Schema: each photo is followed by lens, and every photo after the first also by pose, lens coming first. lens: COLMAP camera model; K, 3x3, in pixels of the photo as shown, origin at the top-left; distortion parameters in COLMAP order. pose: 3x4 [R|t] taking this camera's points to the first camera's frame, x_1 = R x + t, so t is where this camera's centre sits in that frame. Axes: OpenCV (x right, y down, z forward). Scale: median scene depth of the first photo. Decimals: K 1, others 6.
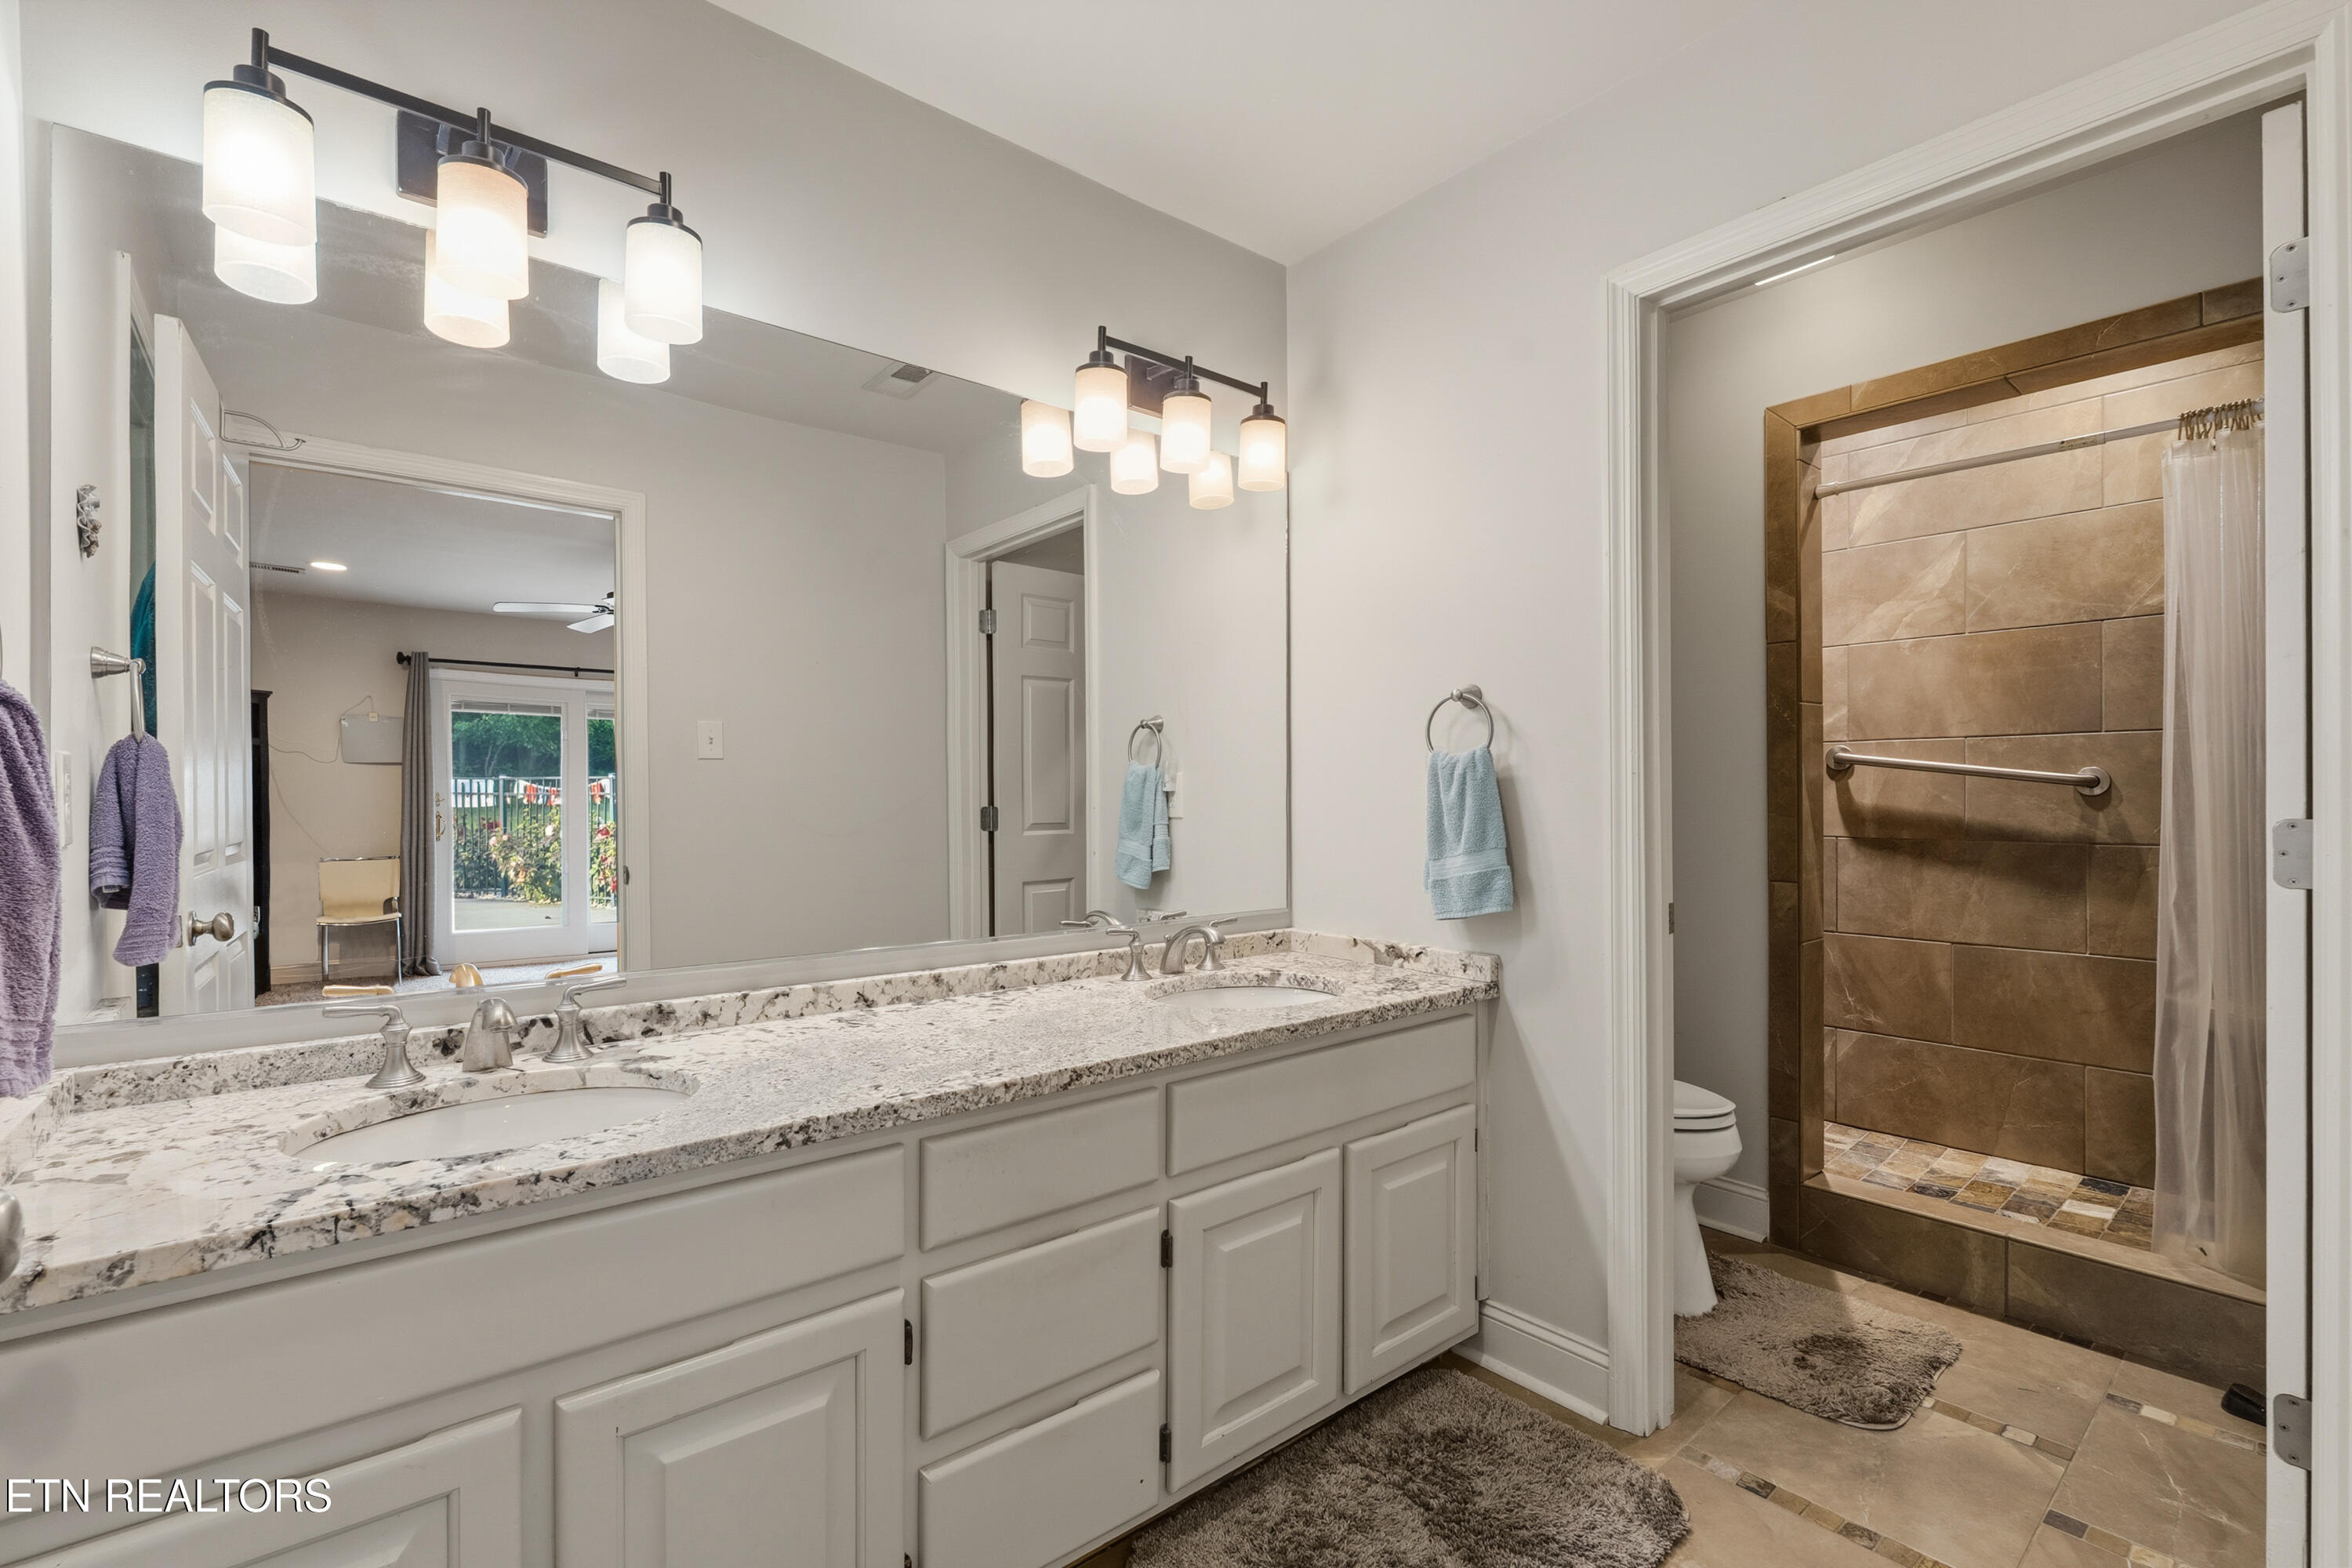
lens RADIAL K [[1047.3, 0, 1163.7], [0, 1047.3, 788.5], [0, 0, 1]] dist [-0.007553, 0.000116]
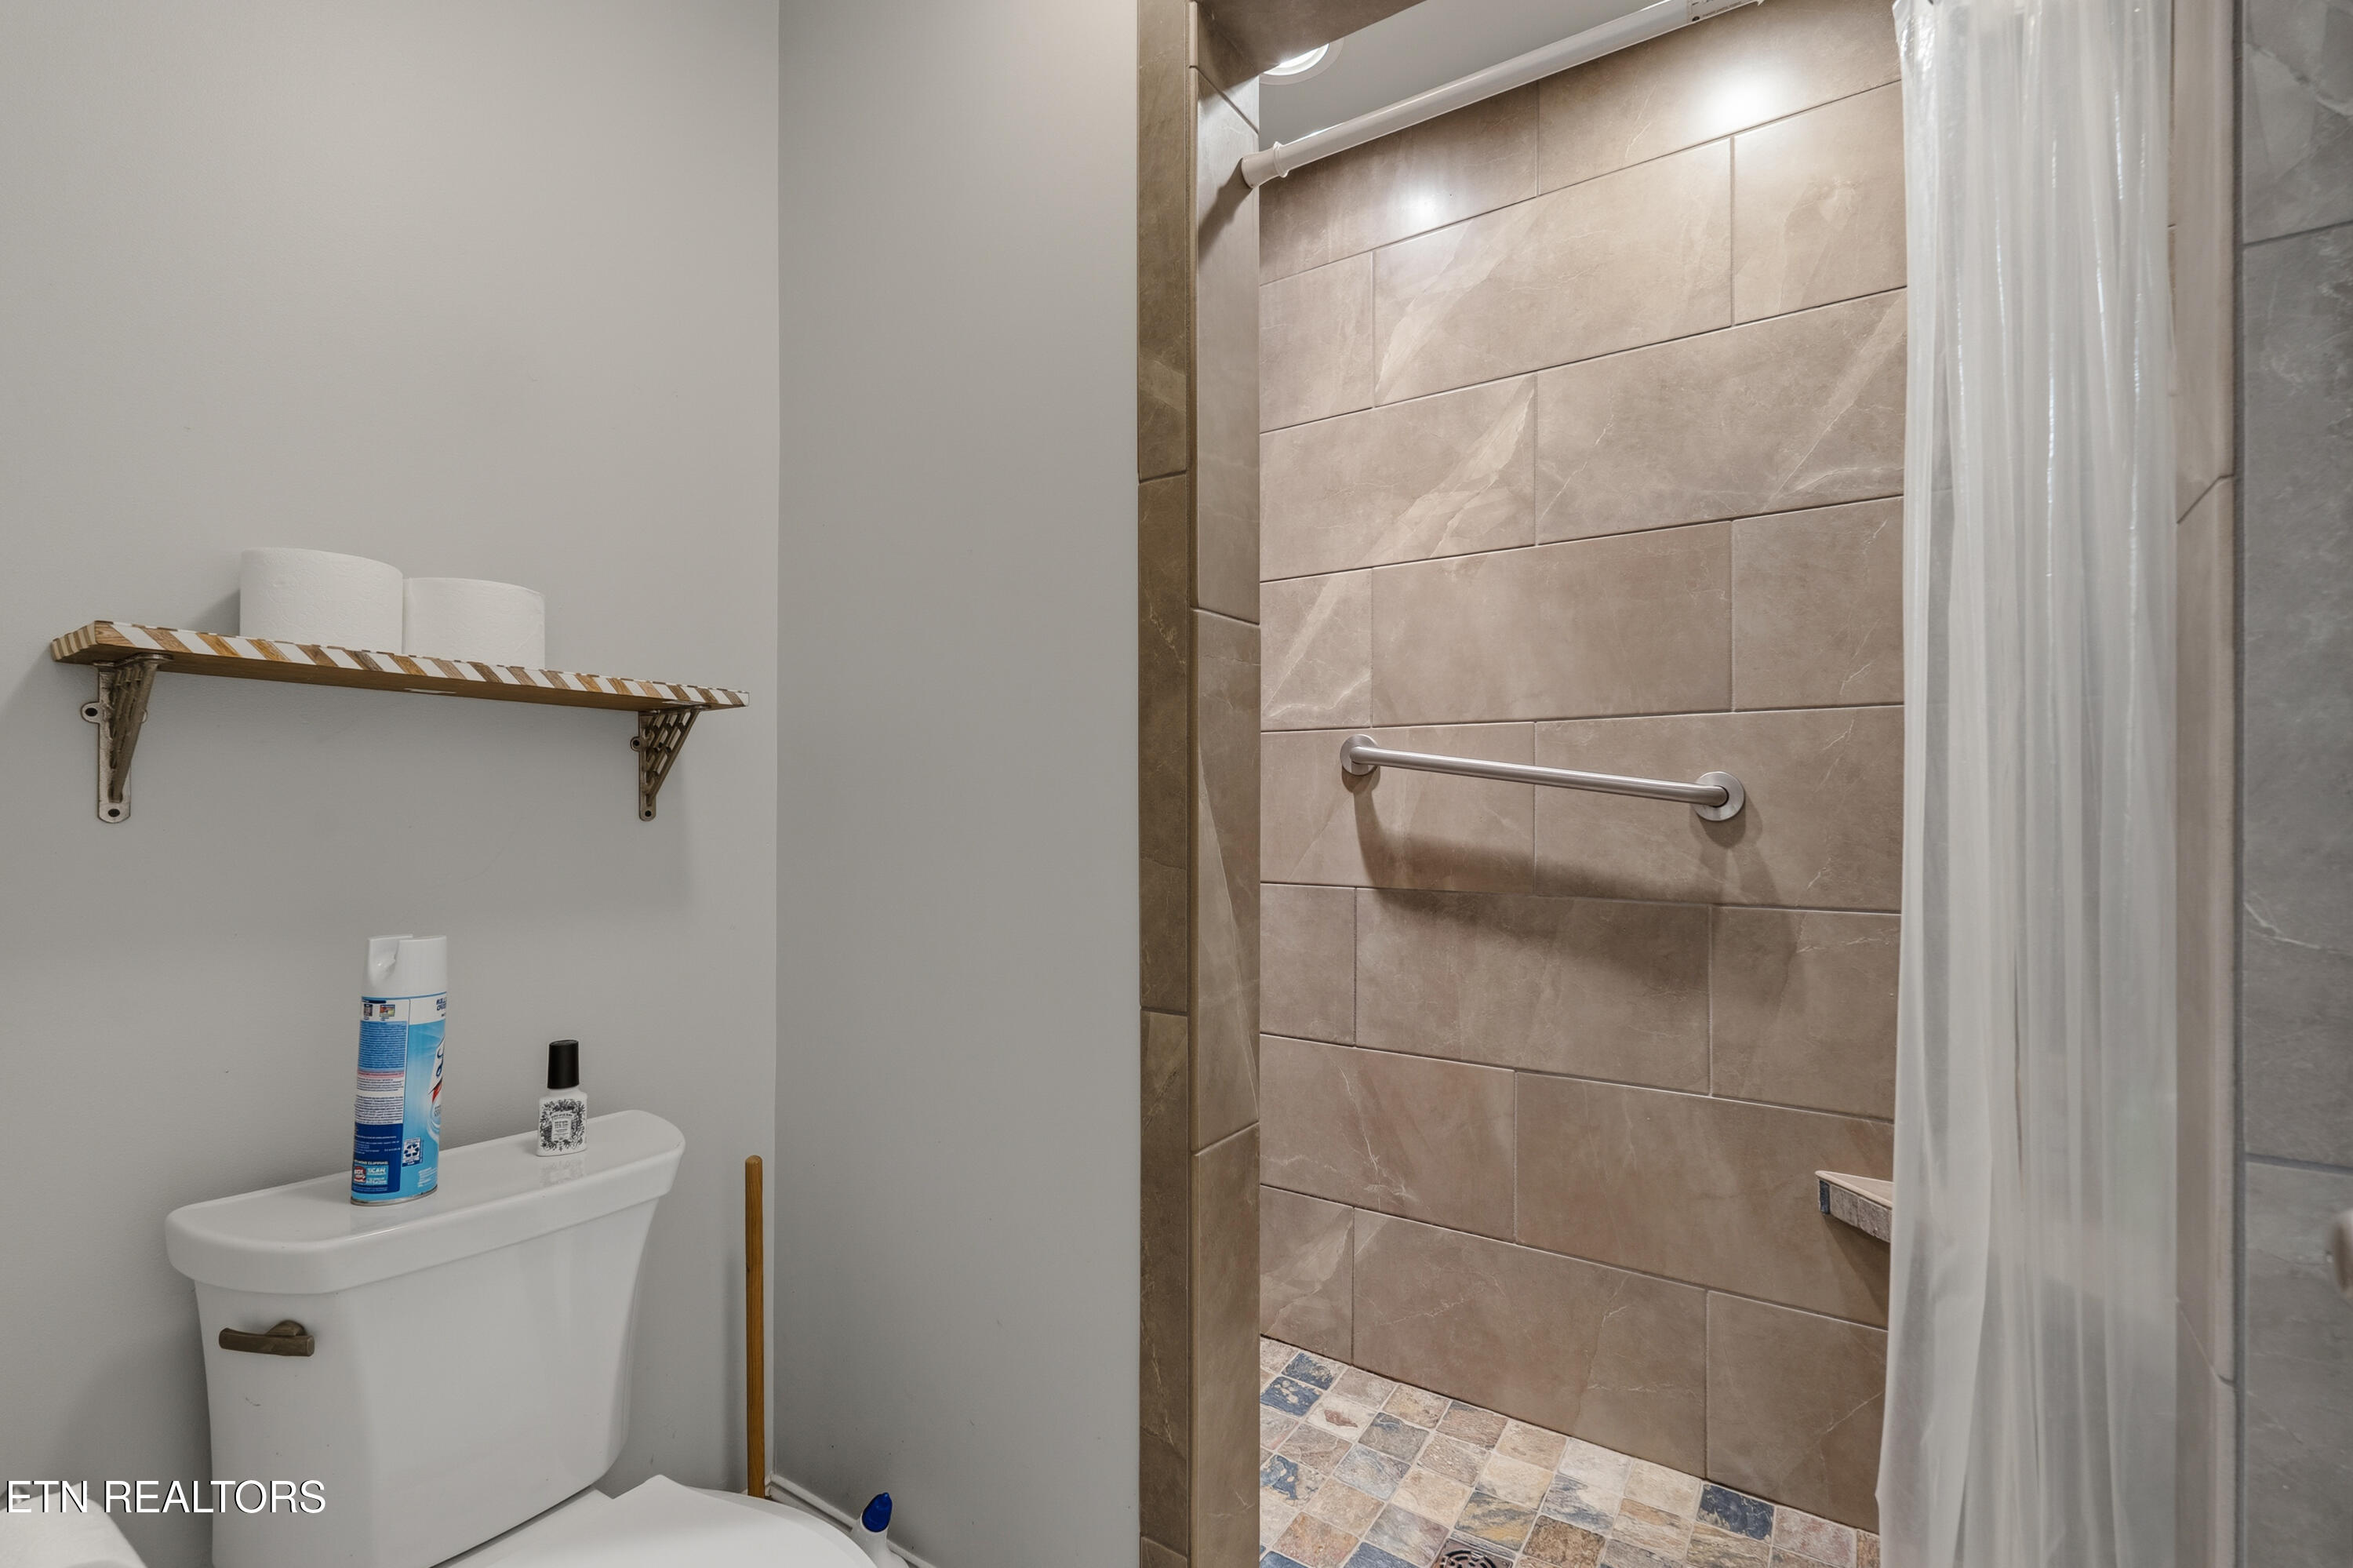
lens RADIAL K [[1059.1, 0, 1176.5], [0, 1059.1, 784.0], [0, 0, 1]] dist [-0.009918, 0.000313]
pose [[0.956884, 0.015287, 0.290069, 0.409086], [-0.009527, 0.999729, -0.021258, 0.001551], [-0.290315, 0.017578, 0.956770, 0.495684]]
